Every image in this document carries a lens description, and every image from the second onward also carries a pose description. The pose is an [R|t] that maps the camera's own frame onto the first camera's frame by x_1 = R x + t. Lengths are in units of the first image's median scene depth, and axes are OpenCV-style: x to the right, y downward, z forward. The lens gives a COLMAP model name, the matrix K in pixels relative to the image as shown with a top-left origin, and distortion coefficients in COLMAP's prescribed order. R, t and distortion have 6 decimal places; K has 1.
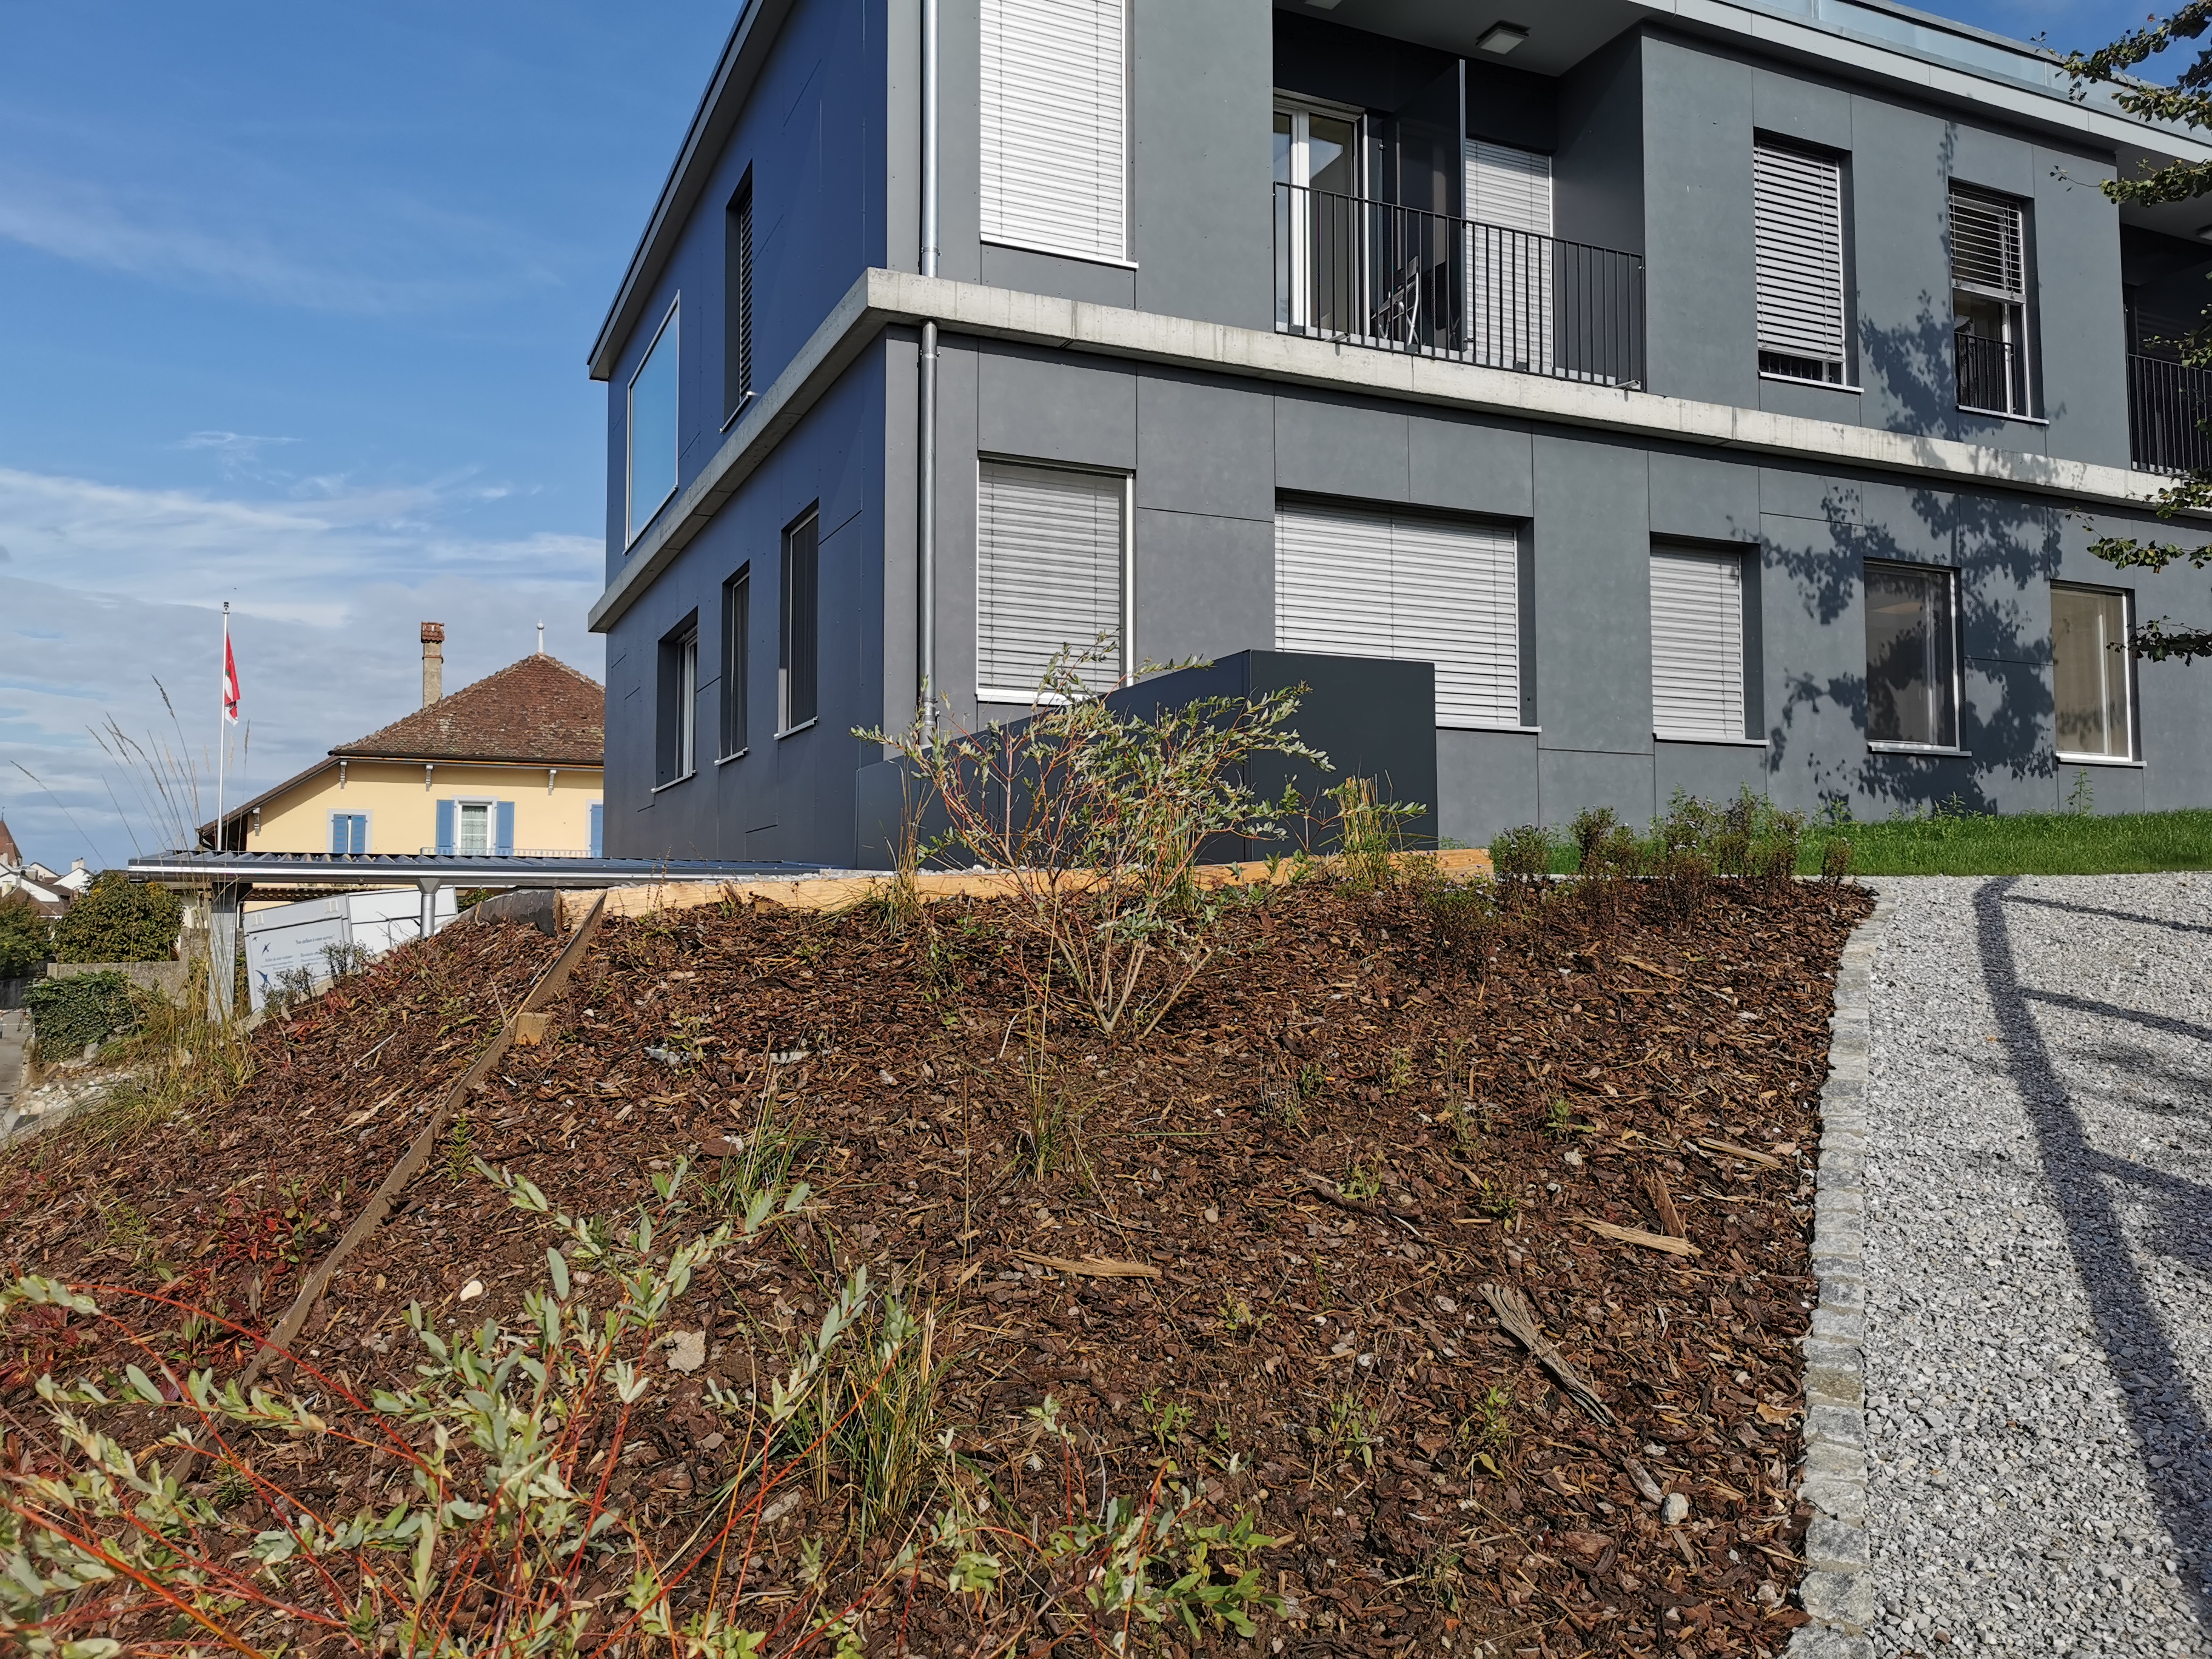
lens RADIAL K [[1723.9, 0, 1119.7], [0, 1723.9, 797.2], [0, 0, 1]] dist [0.100988, -0.144860]
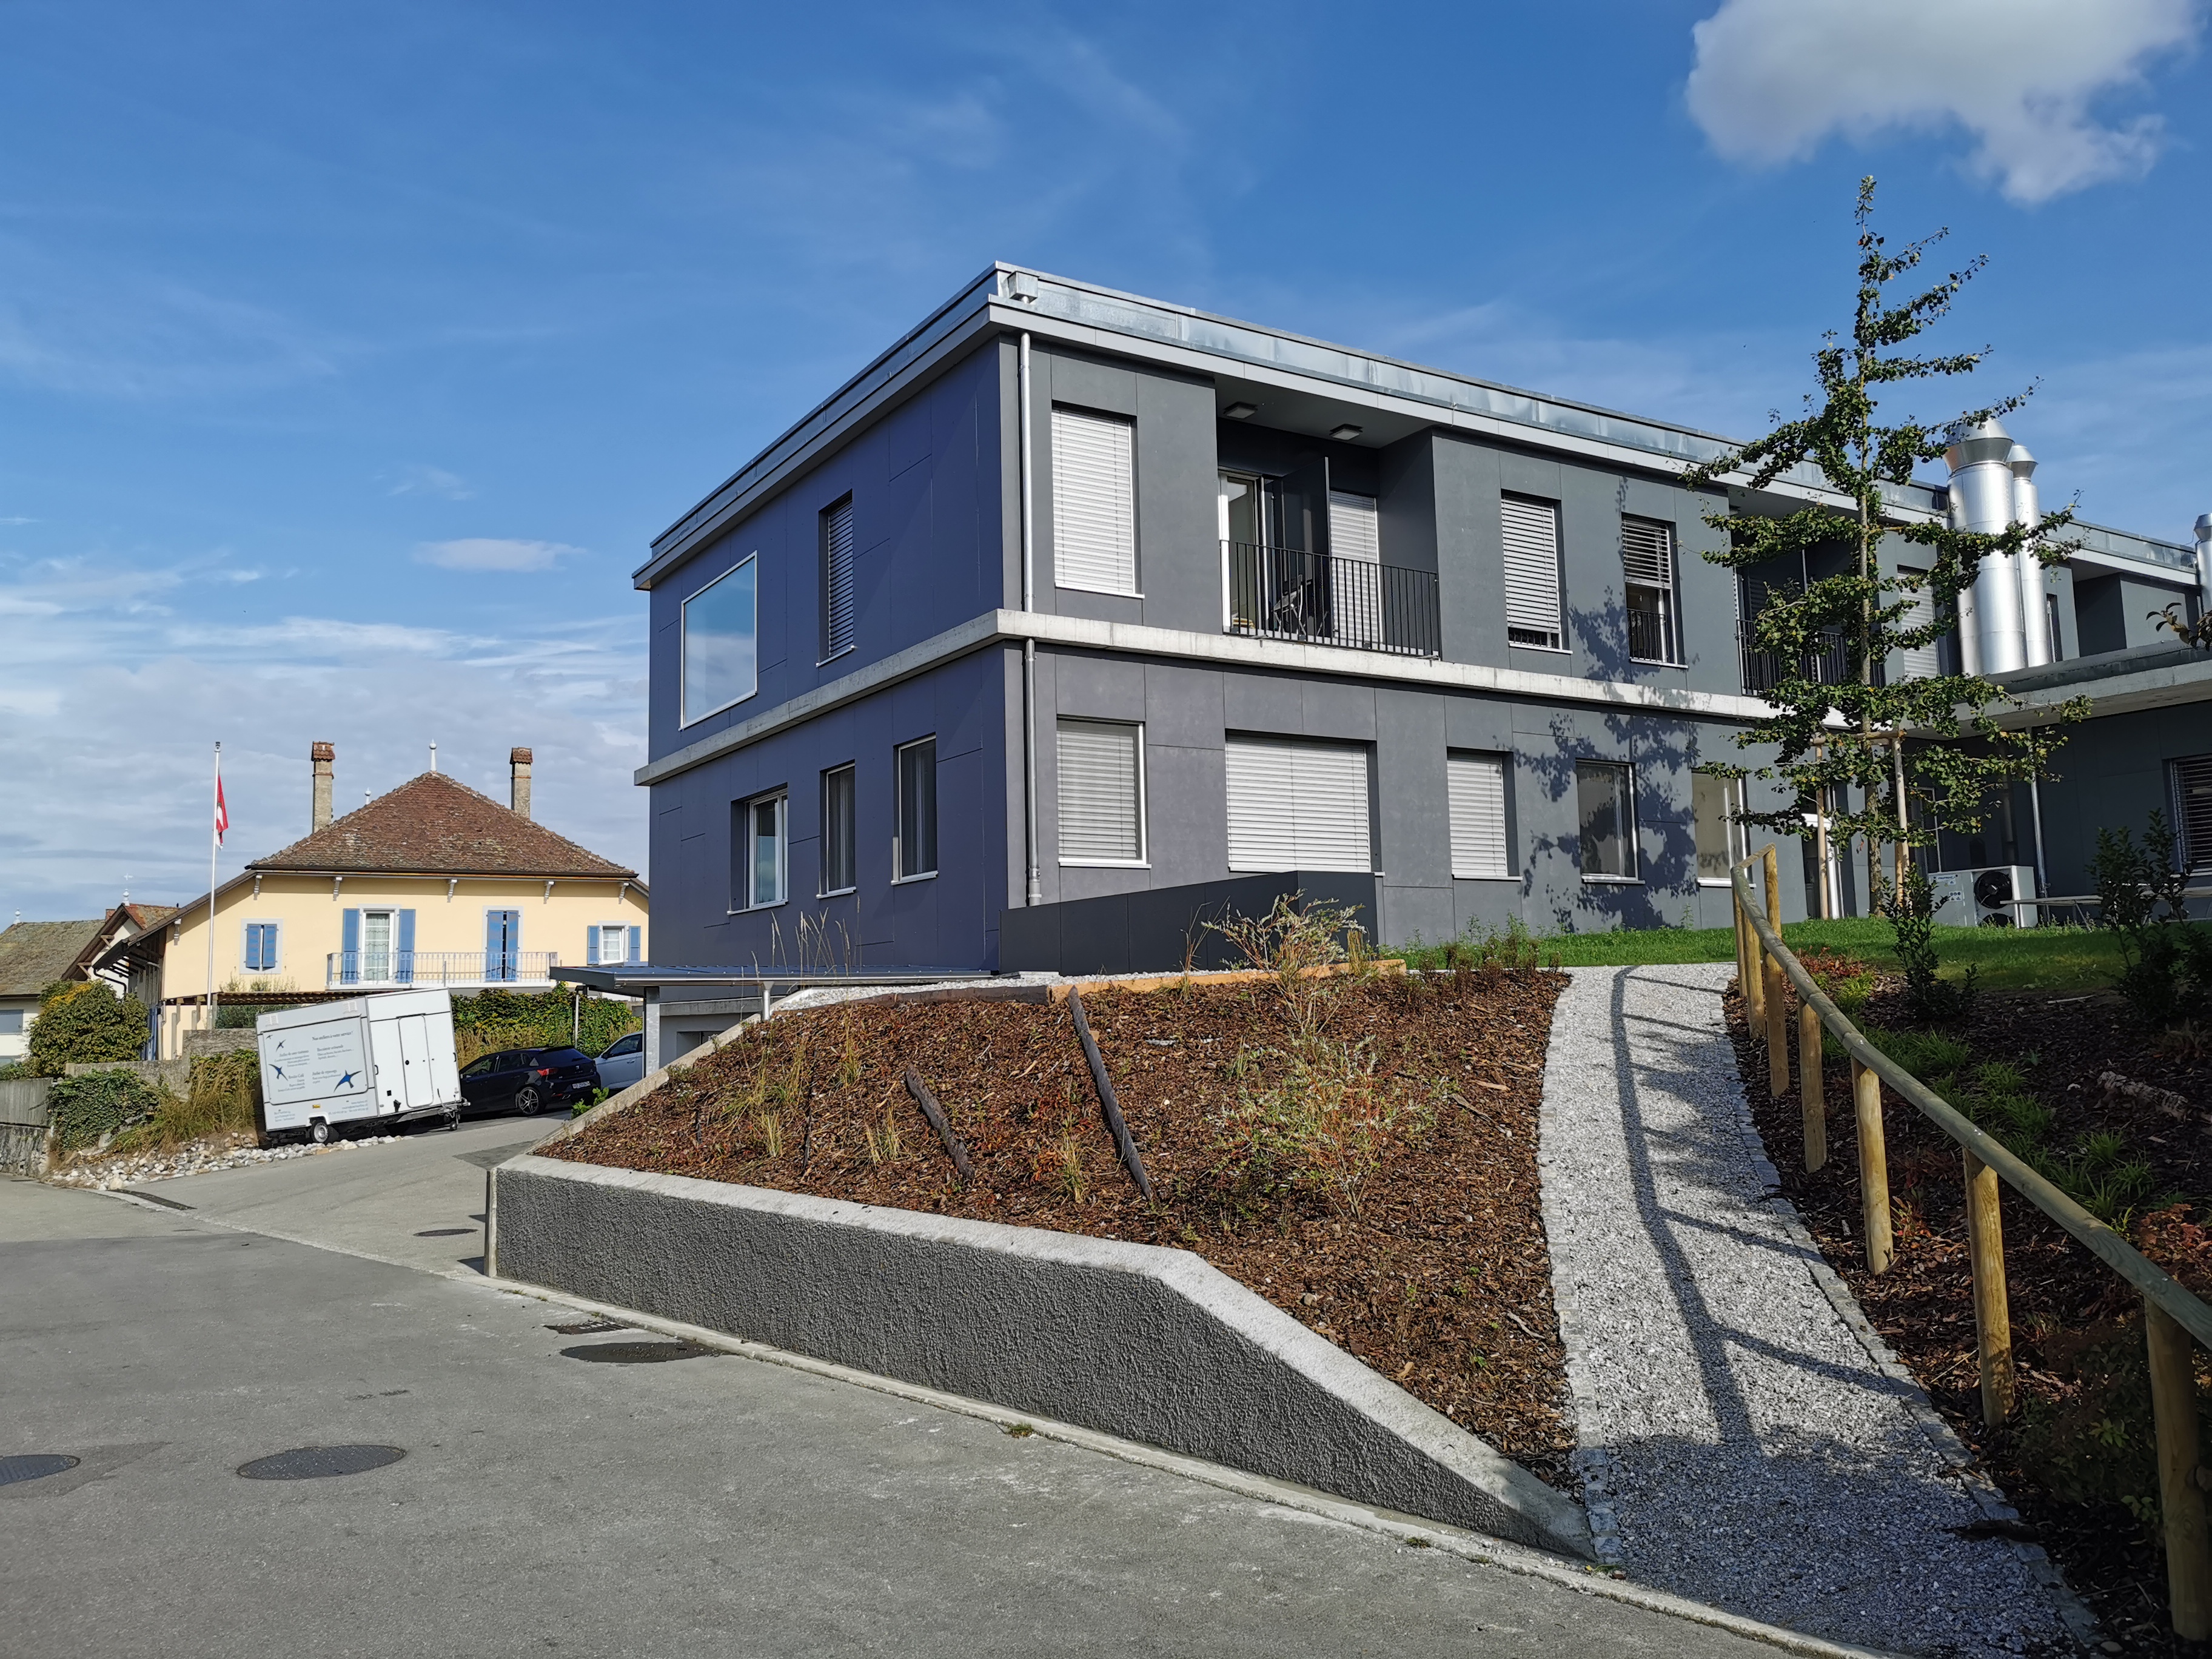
lens RADIAL K [[1714.3, 0, 1101.6], [0, 1714.3, 795.8], [0, 0, 1]] dist [0.034601, -0.001130]
pose [[0.992968, -0.007390, 0.118150, -0.185344], [0.013399, 0.998652, -0.050149, -0.031906], [-0.117620, 0.051380, 0.991729, -0.492206]]
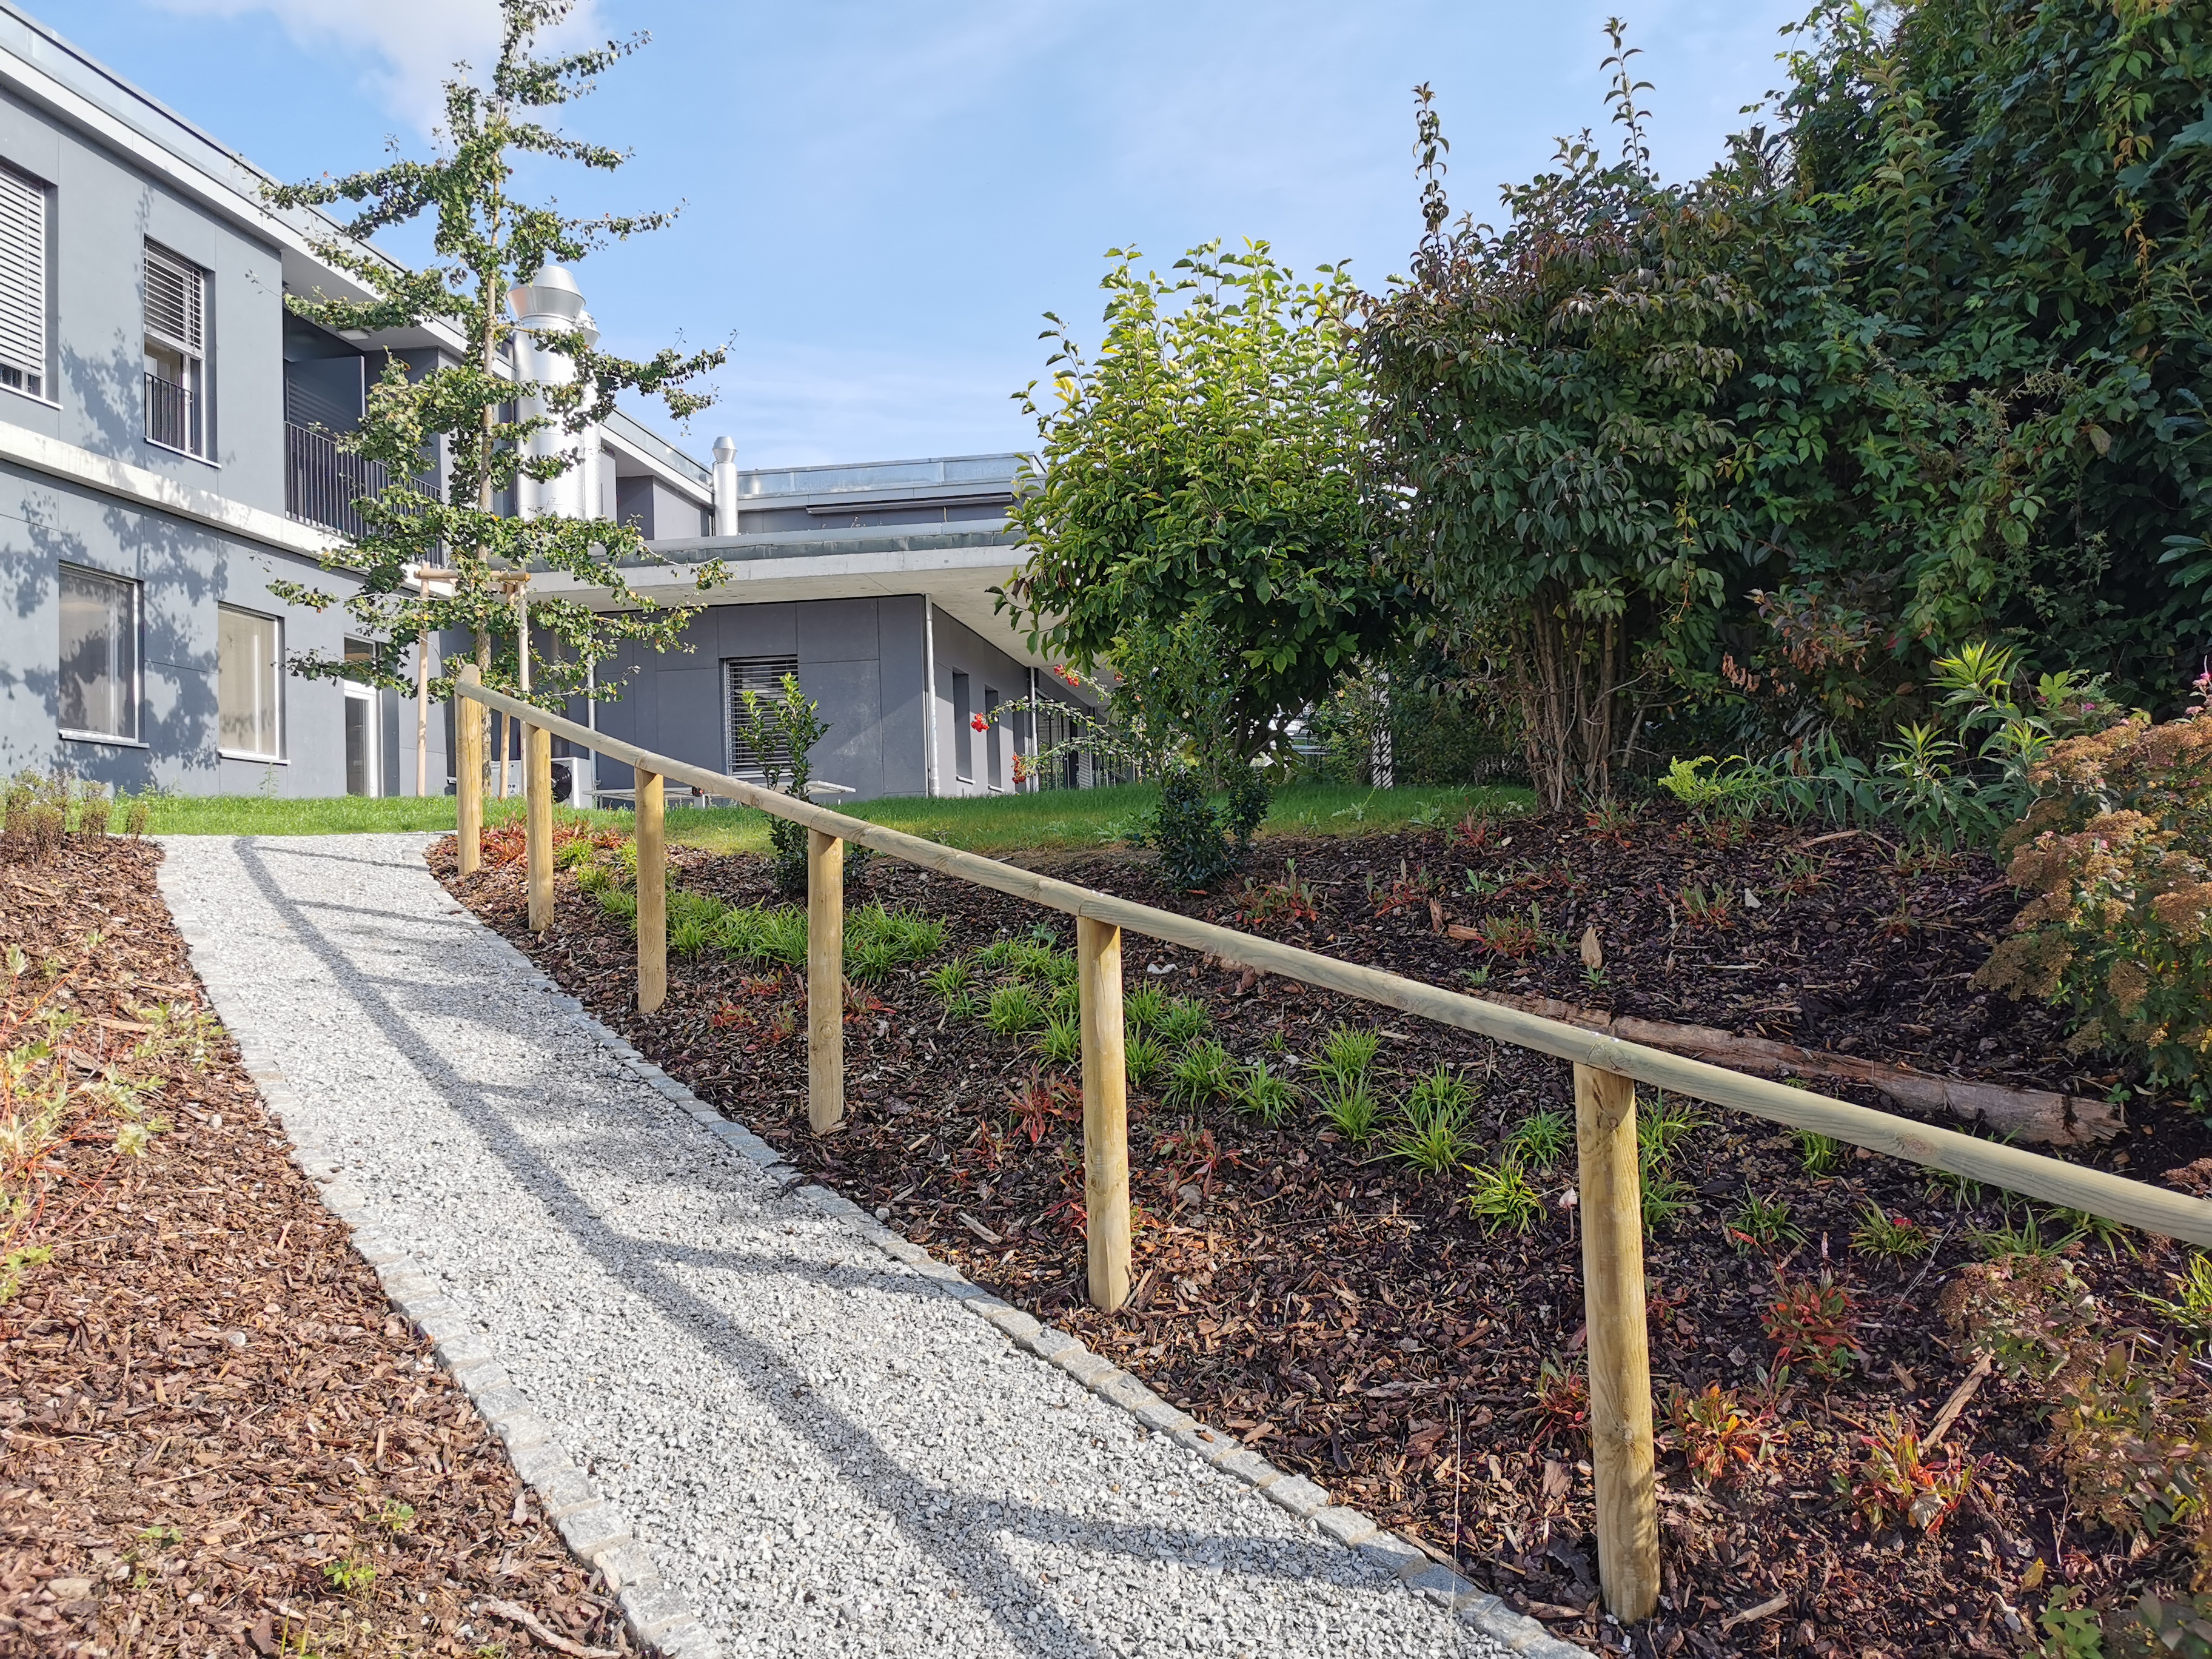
lens RADIAL K [[1723.9, 0, 1119.7], [0, 1723.9, 797.2], [0, 0, 1]] dist [0.100988, -0.144860]
pose [[0.539397, 0.029517, 0.841534, -0.136638], [-0.030344, 0.999418, -0.015605, 0.007817], [-0.841505, -0.017118, 0.539978, -0.153675]]
